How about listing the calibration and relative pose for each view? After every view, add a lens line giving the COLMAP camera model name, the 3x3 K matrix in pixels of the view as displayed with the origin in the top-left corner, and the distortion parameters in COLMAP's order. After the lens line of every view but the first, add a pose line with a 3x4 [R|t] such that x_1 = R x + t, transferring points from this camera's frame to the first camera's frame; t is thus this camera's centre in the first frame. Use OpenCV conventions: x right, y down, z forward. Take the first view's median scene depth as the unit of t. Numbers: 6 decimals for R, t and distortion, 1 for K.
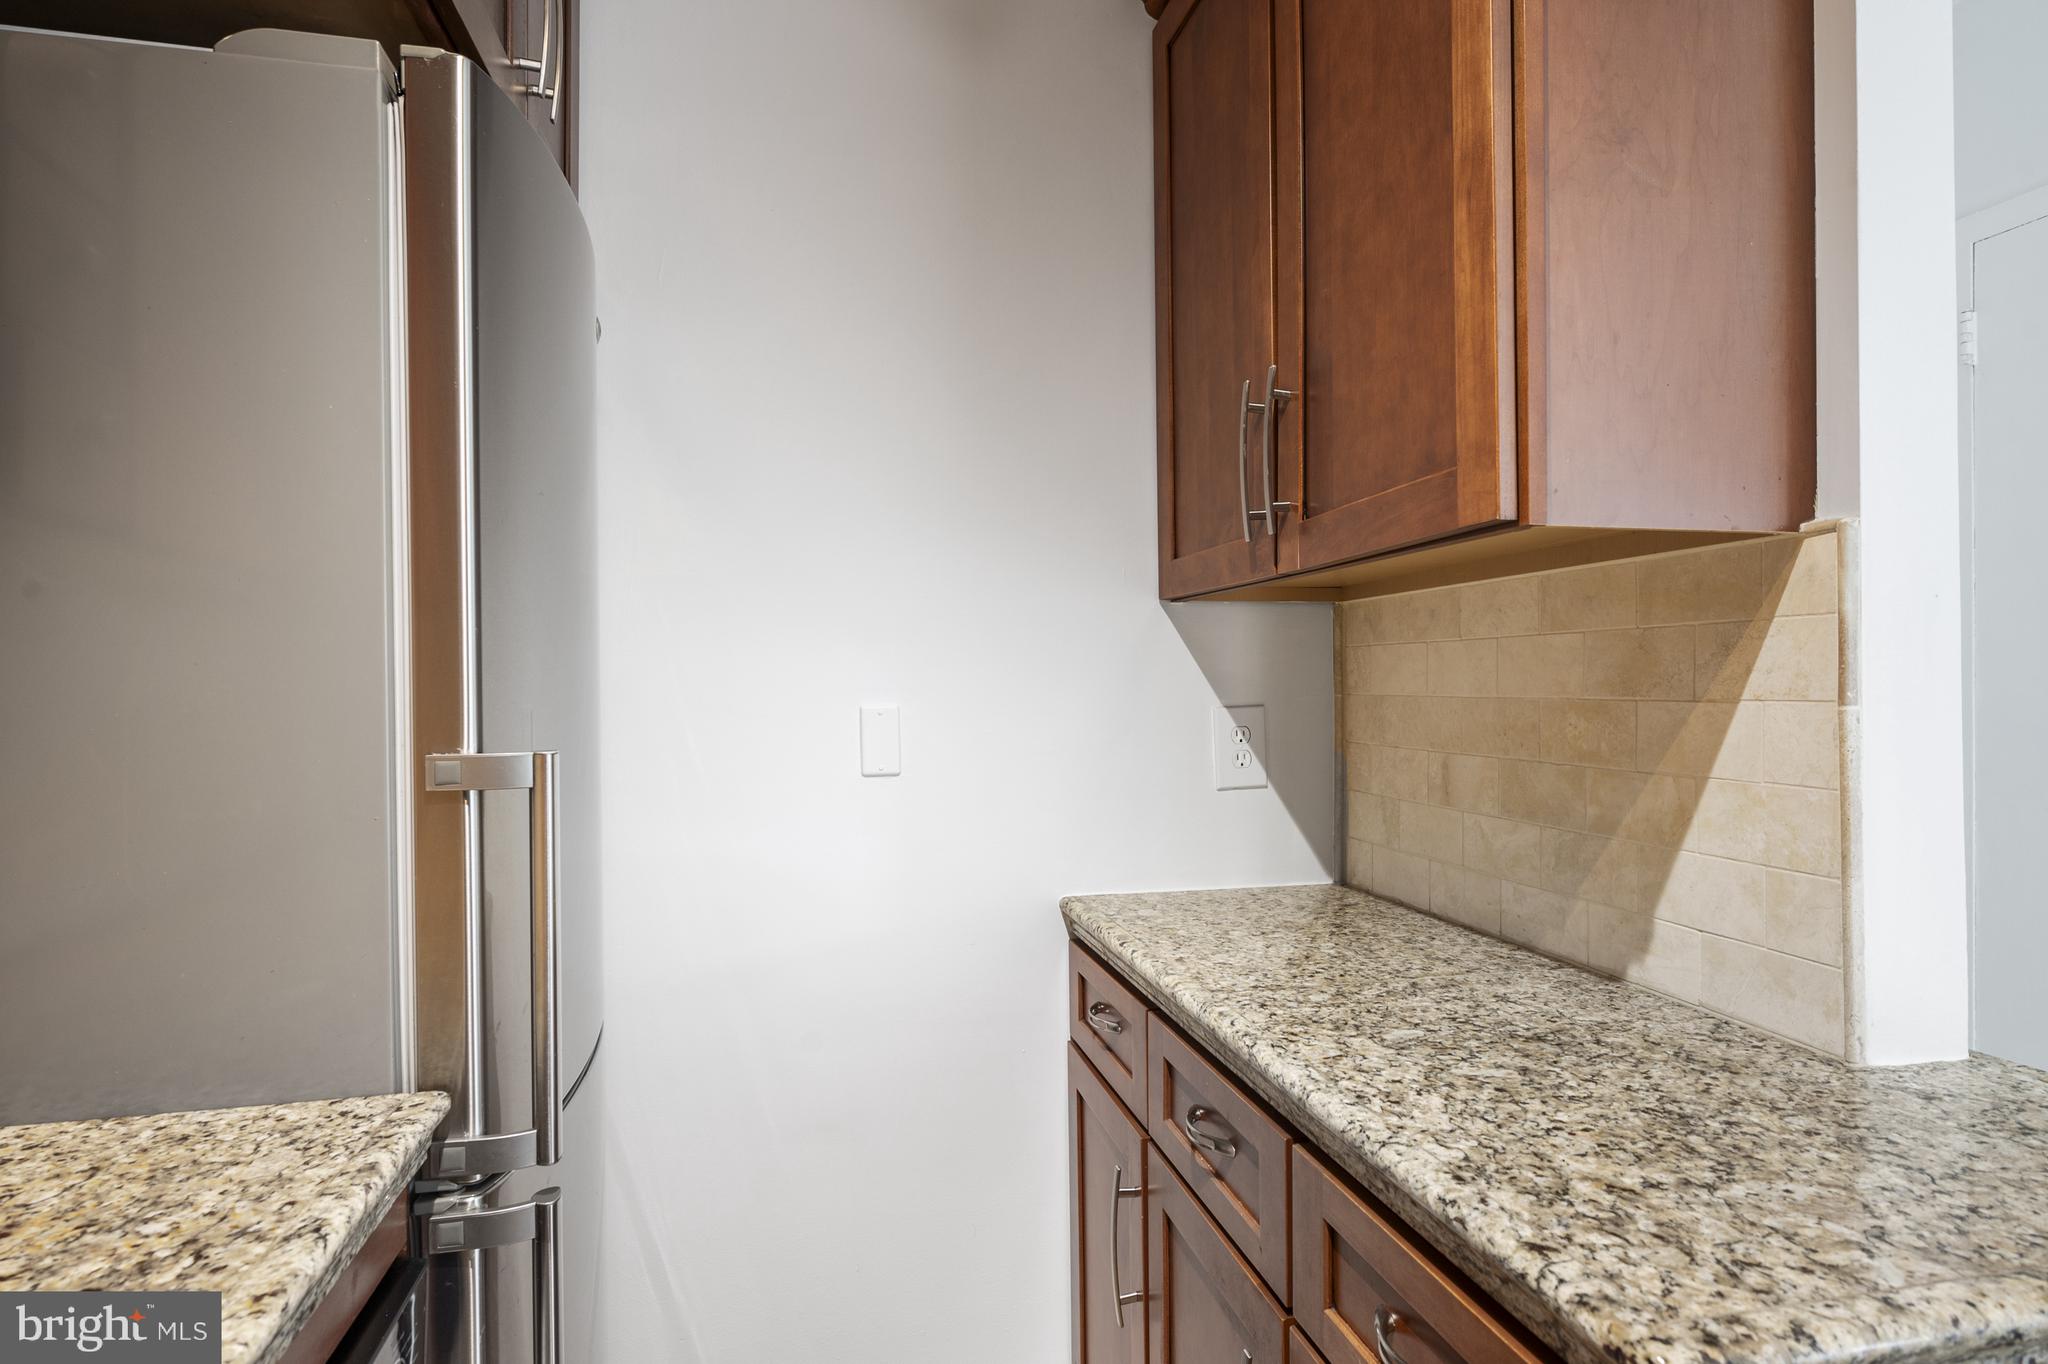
lens RADIAL K [[1073.4, 0, 1006.3], [0, 1073.4, 689.3], [0, 0, 1]] dist [-0.004204, 0.001168]
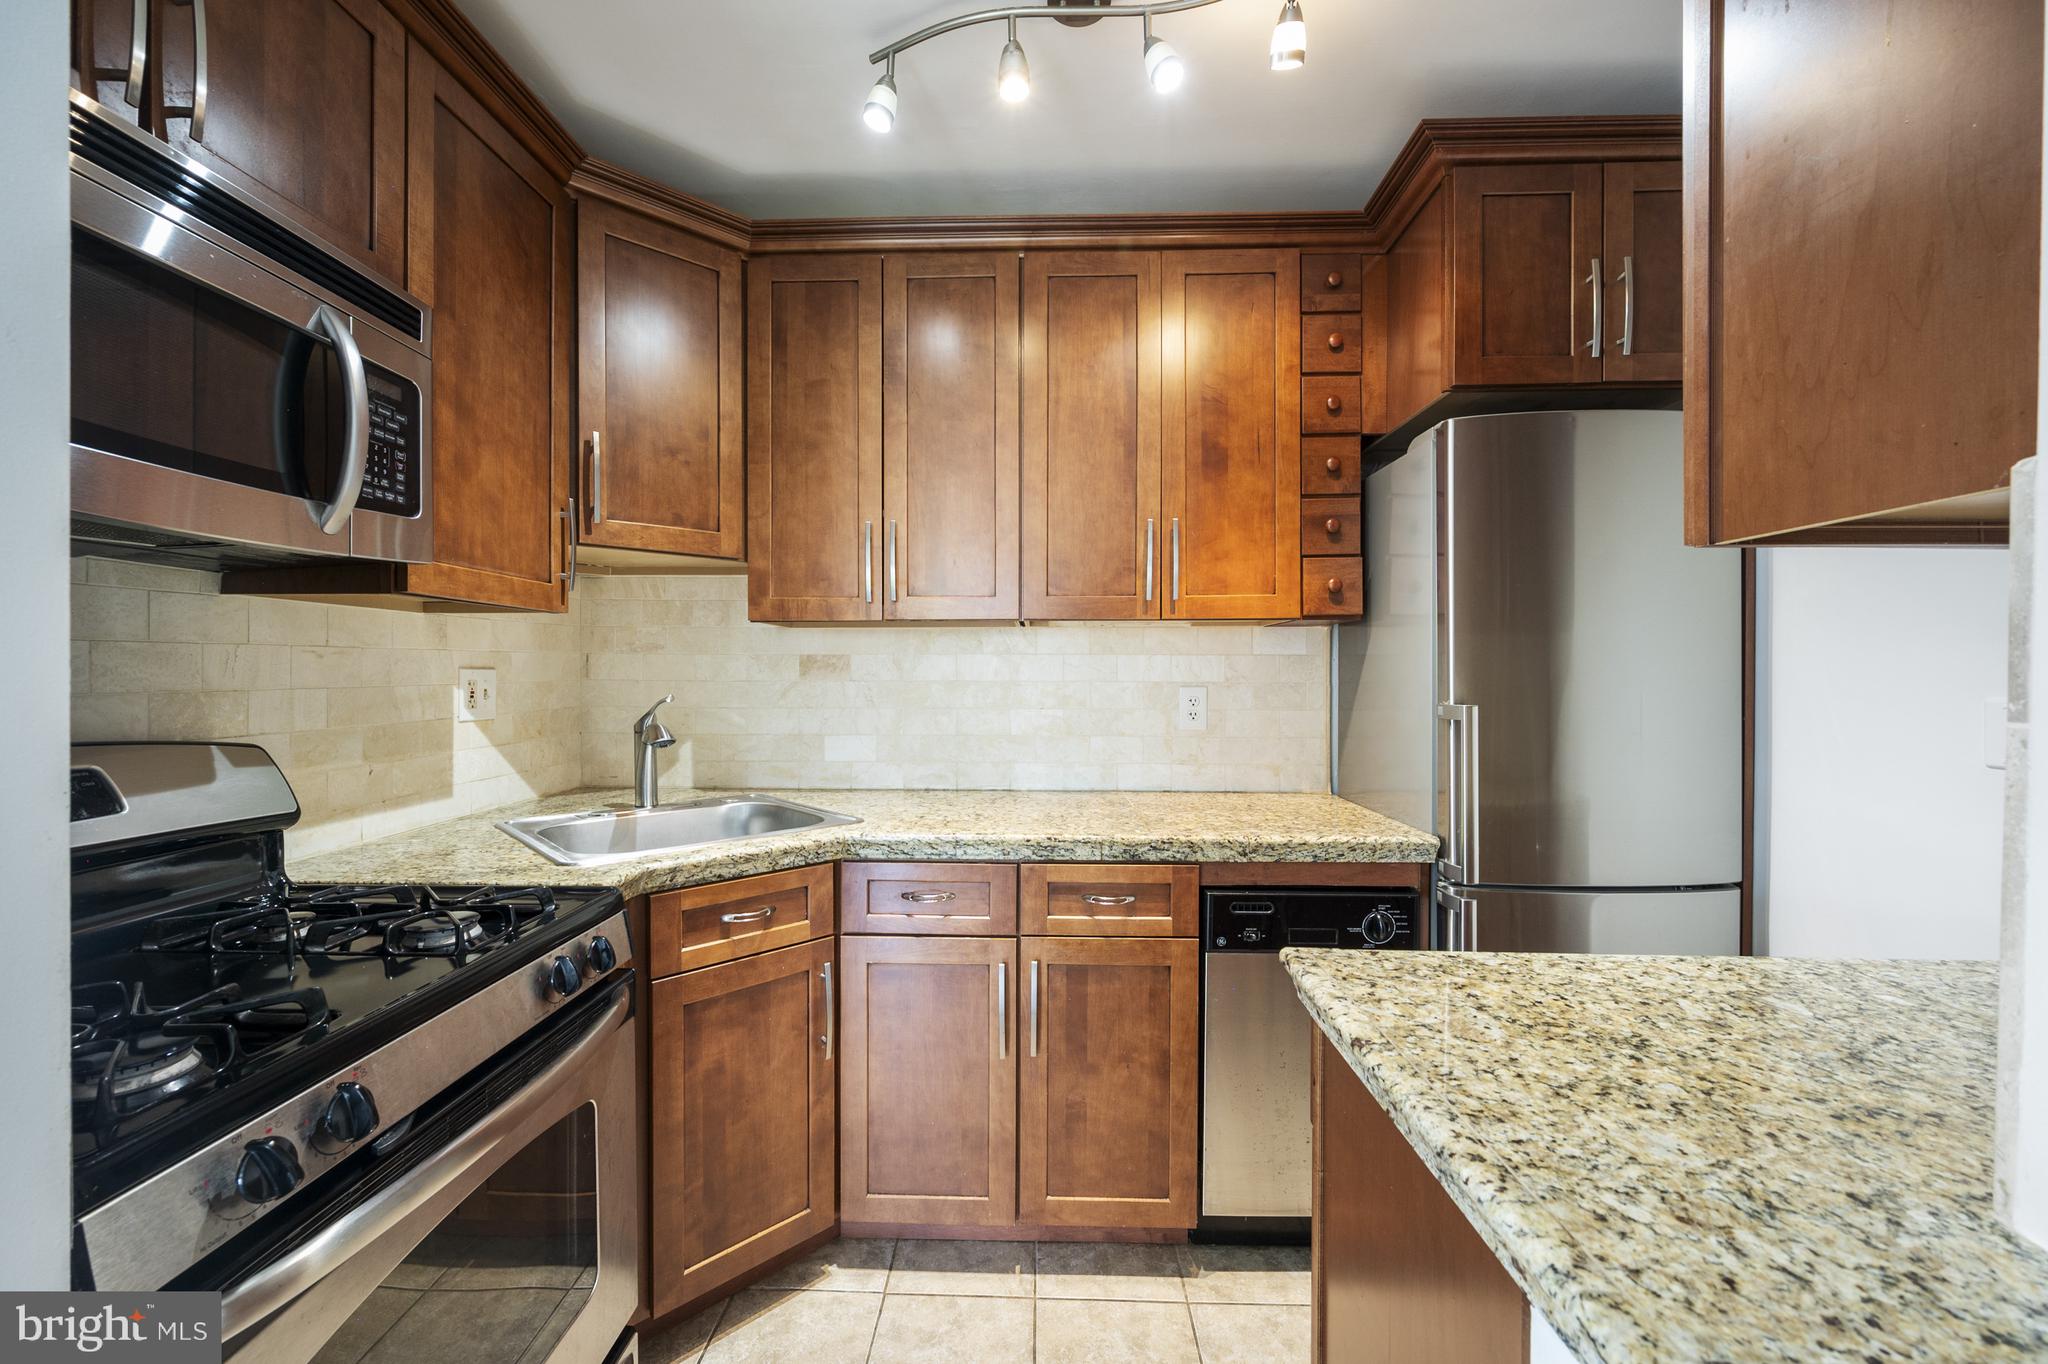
lens RADIAL K [[817.1, 0, 997.7], [0, 817.1, 675.6], [0, 0, 1]] dist [-0.001643, -0.000031]
pose [[-0.265108, 0.009611, -0.964171, 1.805303], [-0.005996, 0.999915, 0.011616, -0.023779], [0.964200, 0.008861, -0.265028, 0.582944]]
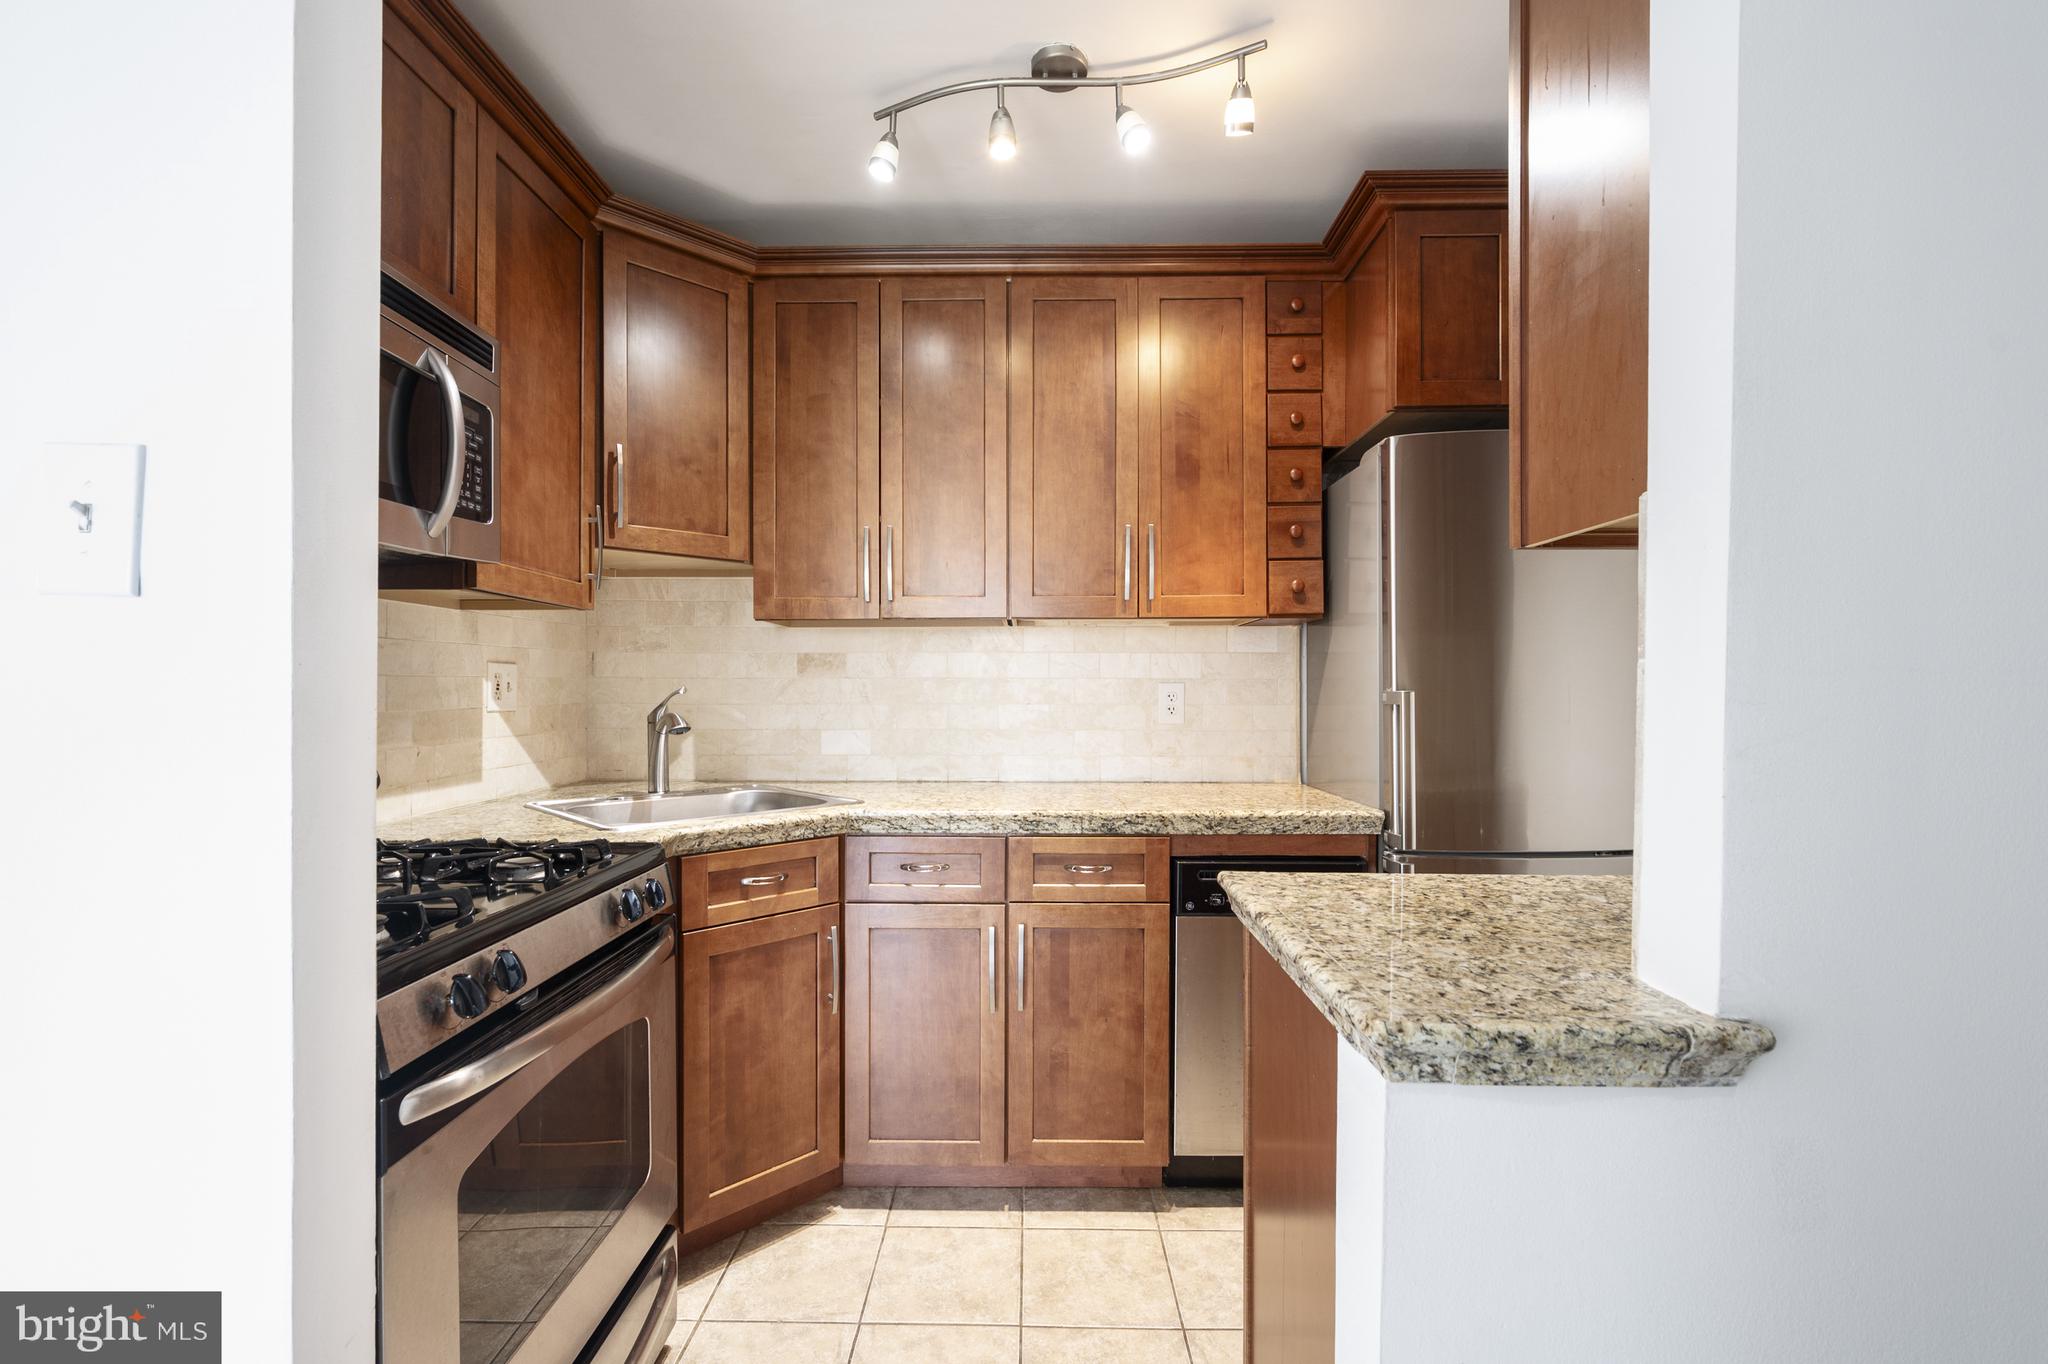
lens RADIAL K [[855.1, 0, 989.8], [0, 855.1, 695.4], [0, 0, 1]] dist [-0.006744, 0.002718]
pose [[-0.255593, 0.013841, -0.966685, 2.142524], [-0.005519, 0.999860, 0.015776, 0.049312], [0.966769, 0.009368, -0.255481, 0.655723]]
